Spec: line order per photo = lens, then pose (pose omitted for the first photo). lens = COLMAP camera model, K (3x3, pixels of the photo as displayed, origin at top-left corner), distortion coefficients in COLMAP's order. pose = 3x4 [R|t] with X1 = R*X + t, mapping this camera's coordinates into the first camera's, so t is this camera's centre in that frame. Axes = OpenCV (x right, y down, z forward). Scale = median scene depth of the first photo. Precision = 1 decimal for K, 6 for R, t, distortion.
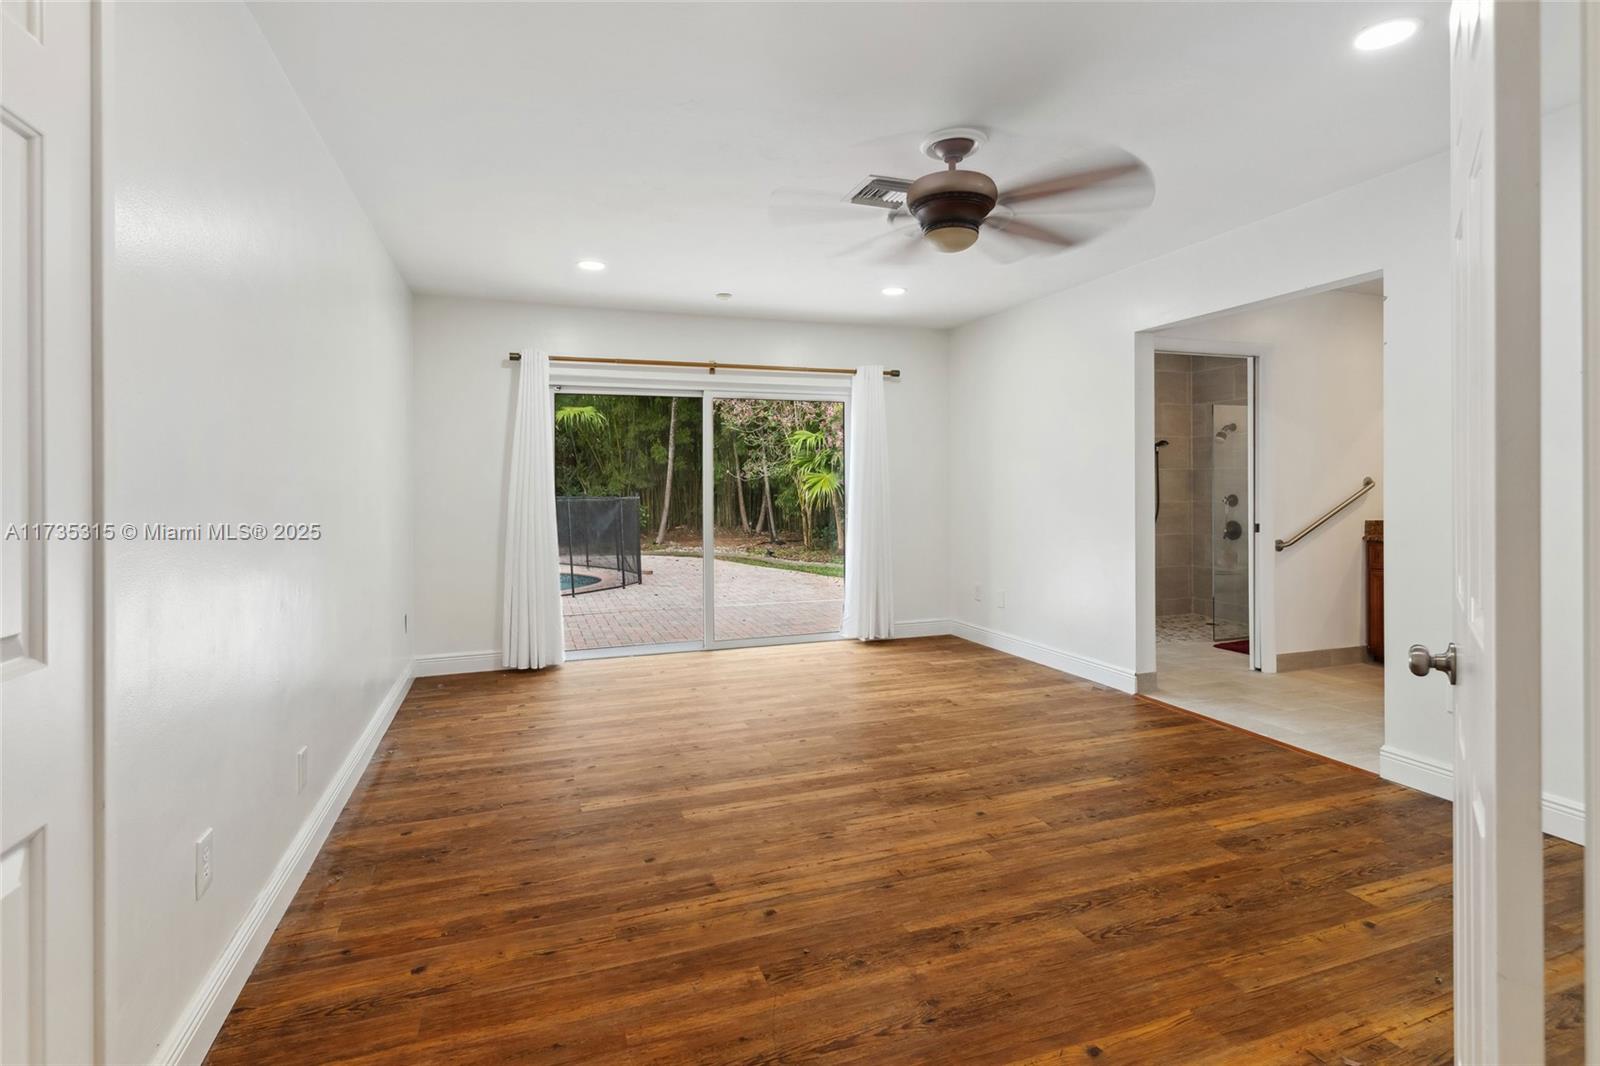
lens RADIAL K [[760.2, 0, 807.2], [0, 760.2, 515.7], [0, 0, 1]] dist [0.001404, 0.000458]
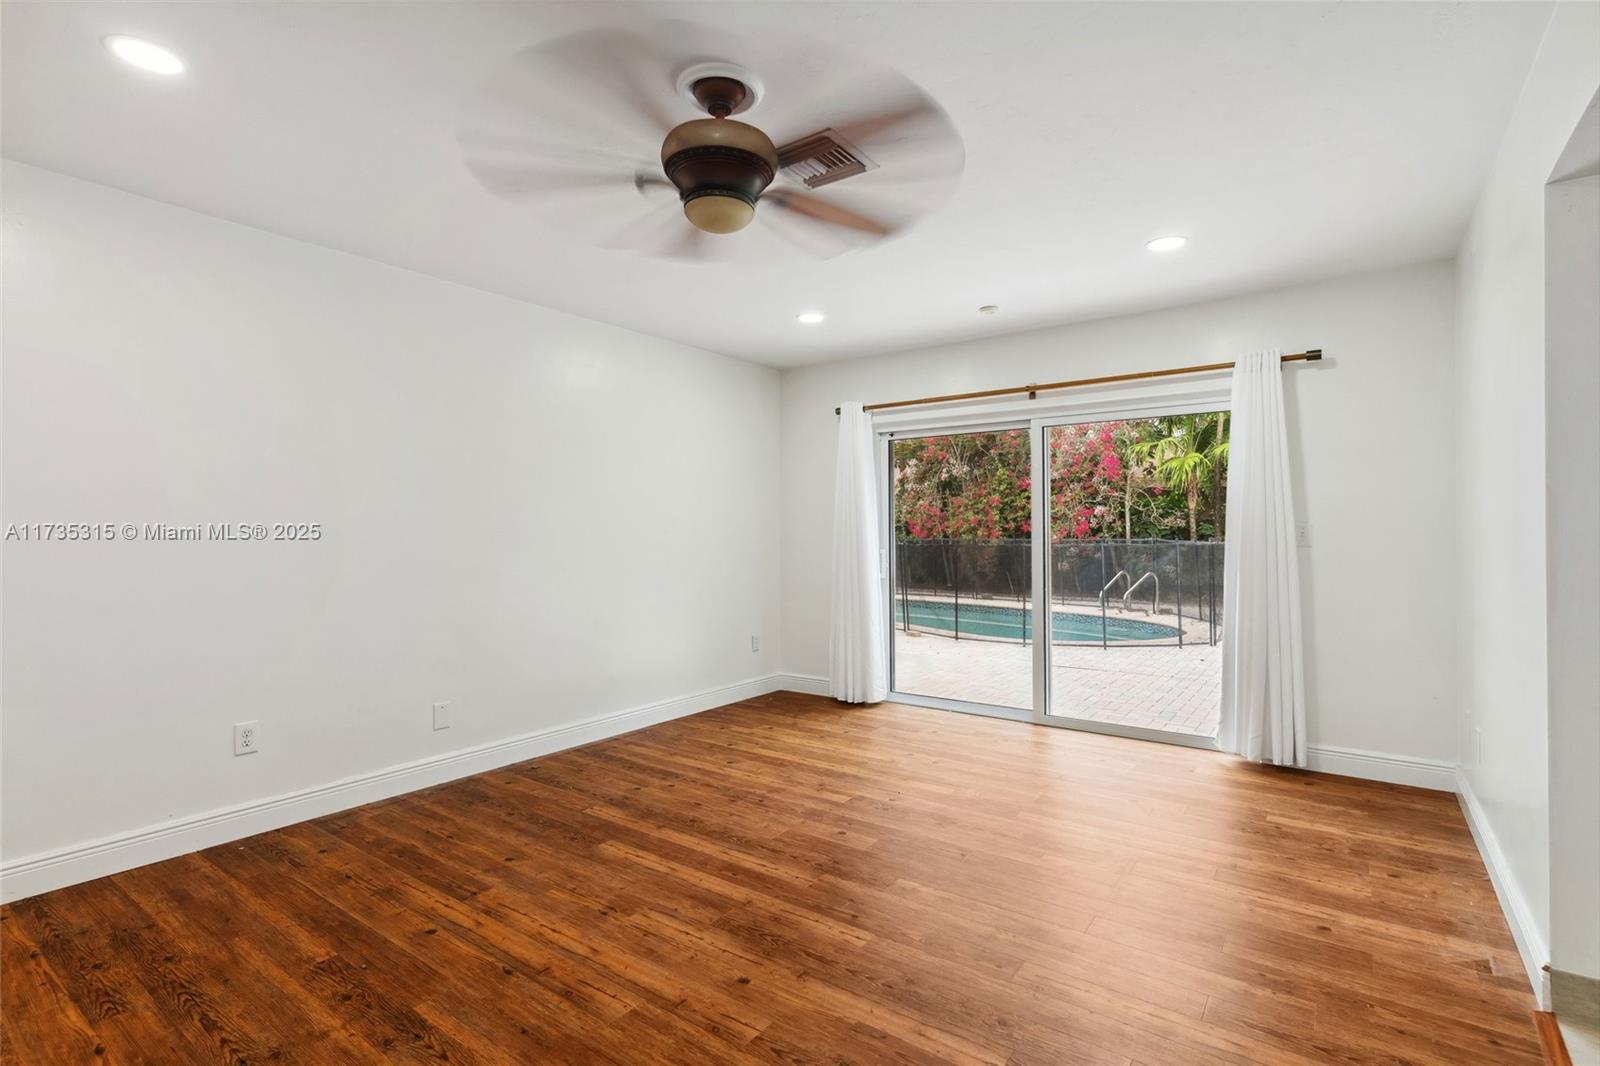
lens RADIAL K [[760.2, 0, 807.2], [0, 760.2, 515.7], [0, 0, 1]] dist [0.001404, 0.000458]
pose [[0.562414, -0.012606, -0.826760, 0.863541], [-0.031867, 0.998810, -0.036907, -0.029179], [0.826242, 0.047103, 0.561343, 0.613744]]
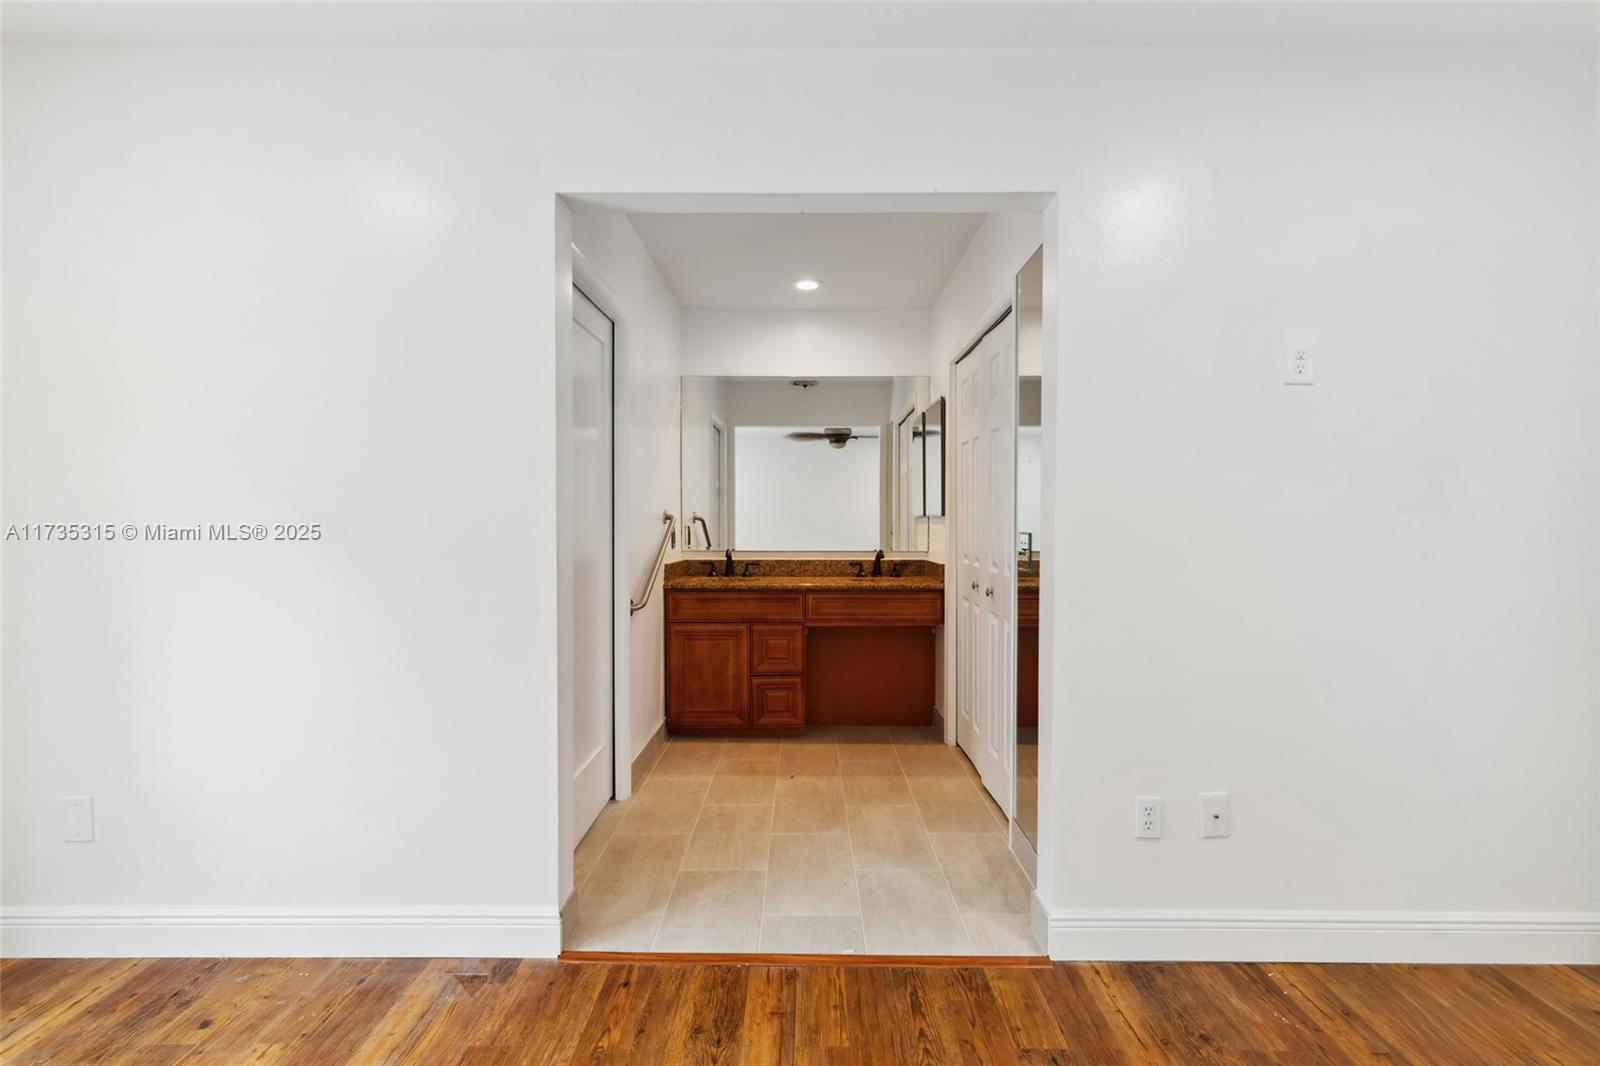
lens RADIAL K [[760.2, 0, 807.2], [0, 760.2, 515.7], [0, 0, 1]] dist [0.001404, 0.000458]
pose [[0.352959, 0.008047, 0.935604, 0.057841], [0.029761, 0.999360, -0.019823, -0.042604], [-0.935165, 0.034842, 0.352493, 1.049806]]
